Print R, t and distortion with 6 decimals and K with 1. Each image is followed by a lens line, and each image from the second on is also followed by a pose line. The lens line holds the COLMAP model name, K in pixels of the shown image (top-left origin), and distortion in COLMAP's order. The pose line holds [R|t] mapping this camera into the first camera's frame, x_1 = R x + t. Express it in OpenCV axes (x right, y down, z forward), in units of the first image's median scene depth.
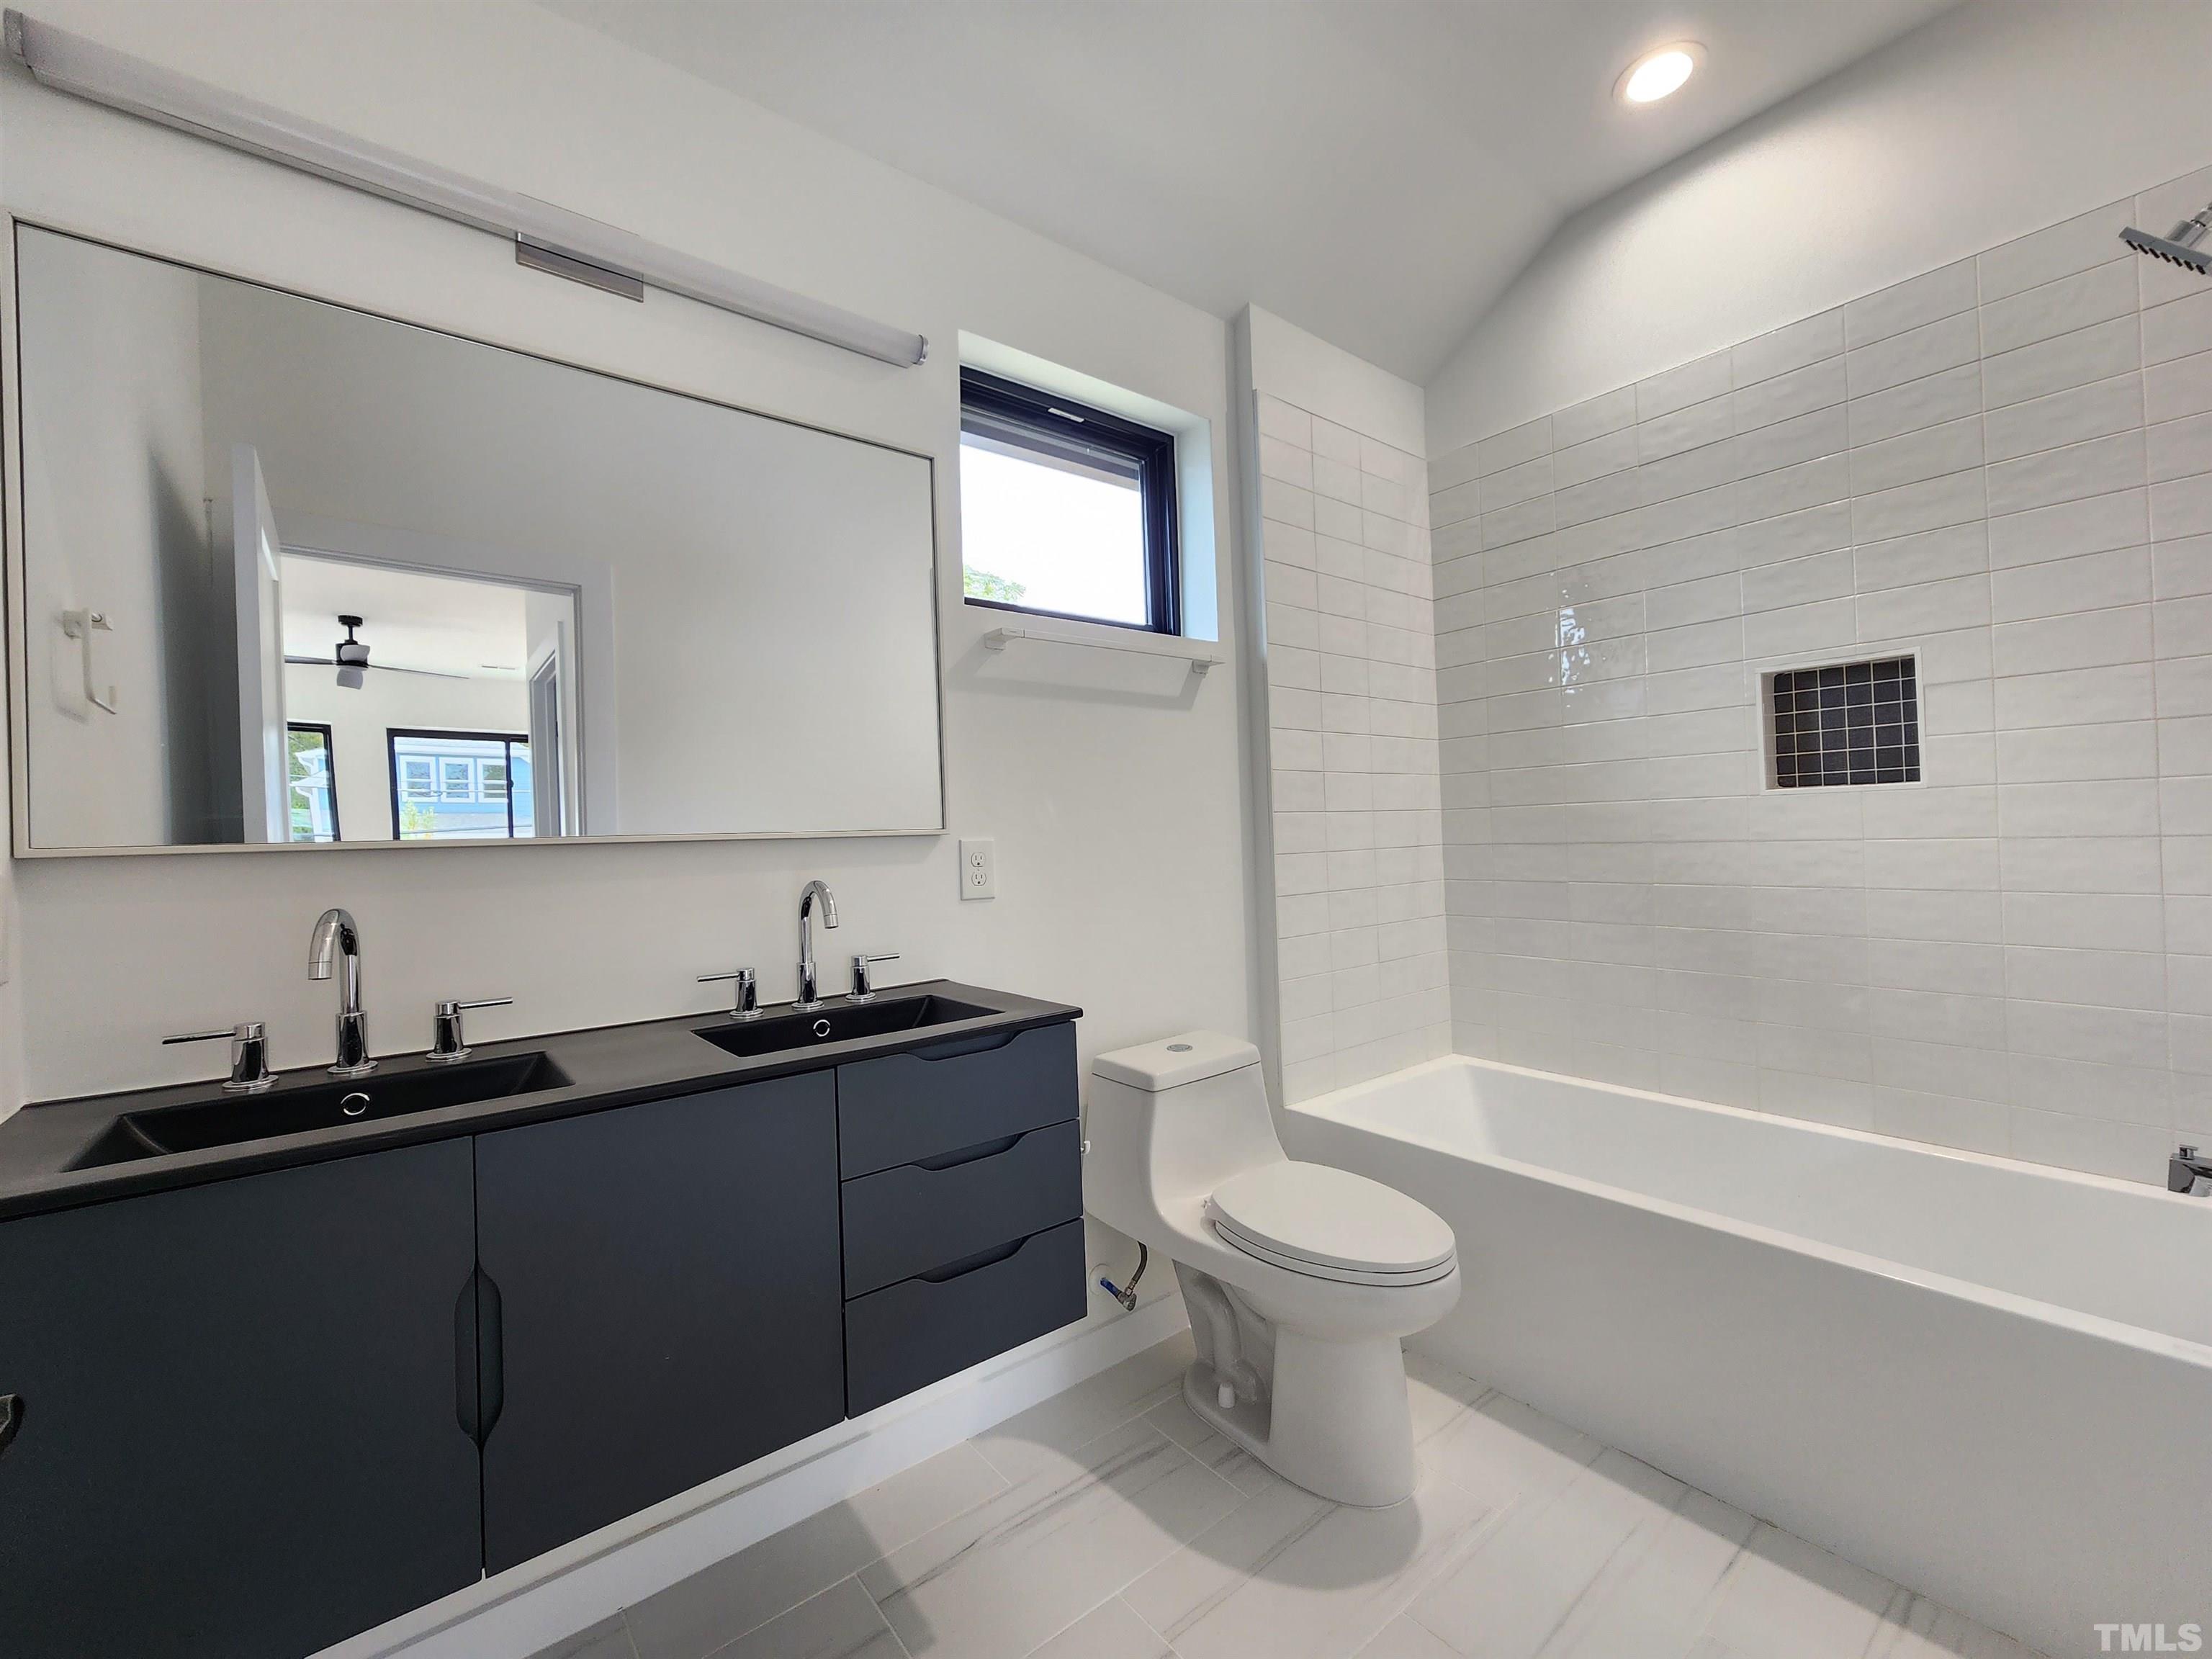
lens RADIAL K [[896.6, 0, 1115.5], [0, 896.6, 821.0], [0, 0, 1]] dist [-0.004696, -0.000749]
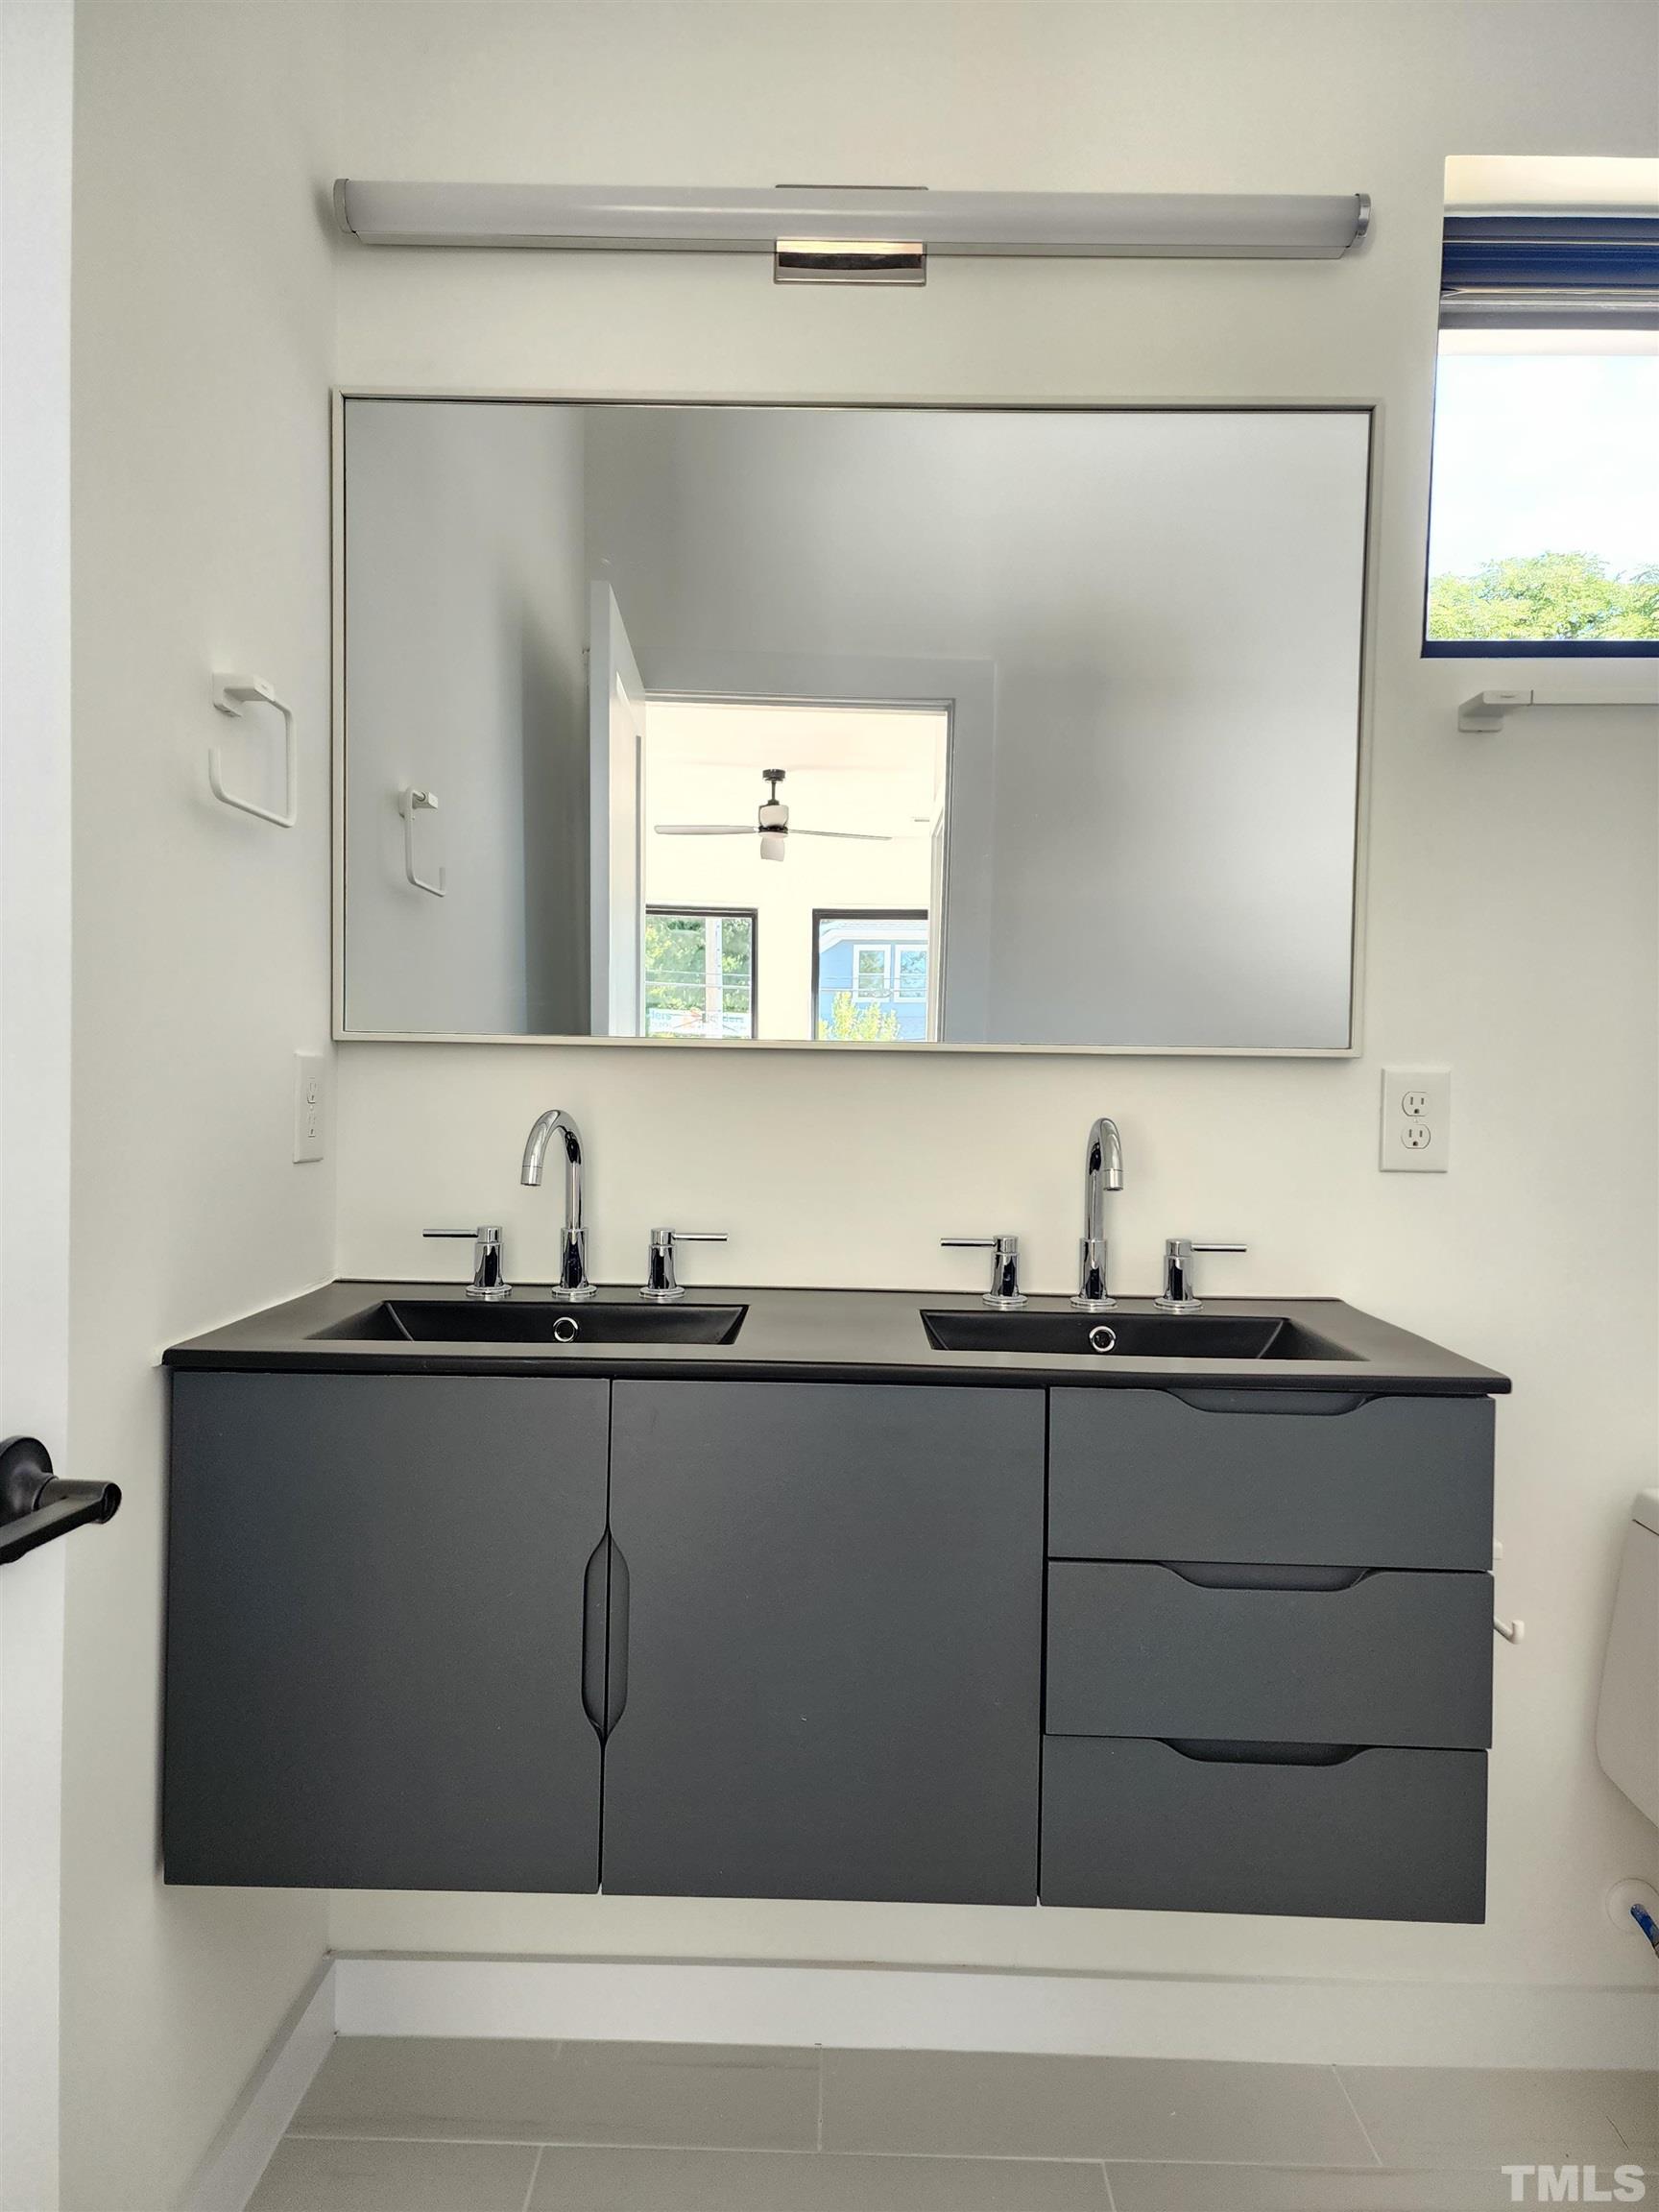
lens RADIAL K [[1464.7, 0, 833.9], [0, 1464.7, 1114.5], [0, 0, 1]] dist [0.022250, -0.010872]
pose [[0.765035, 0.060616, -0.641129, 0.199374], [-0.029660, 0.997820, 0.058948, 0.007082], [0.643305, -0.026082, 0.765165, 0.045960]]
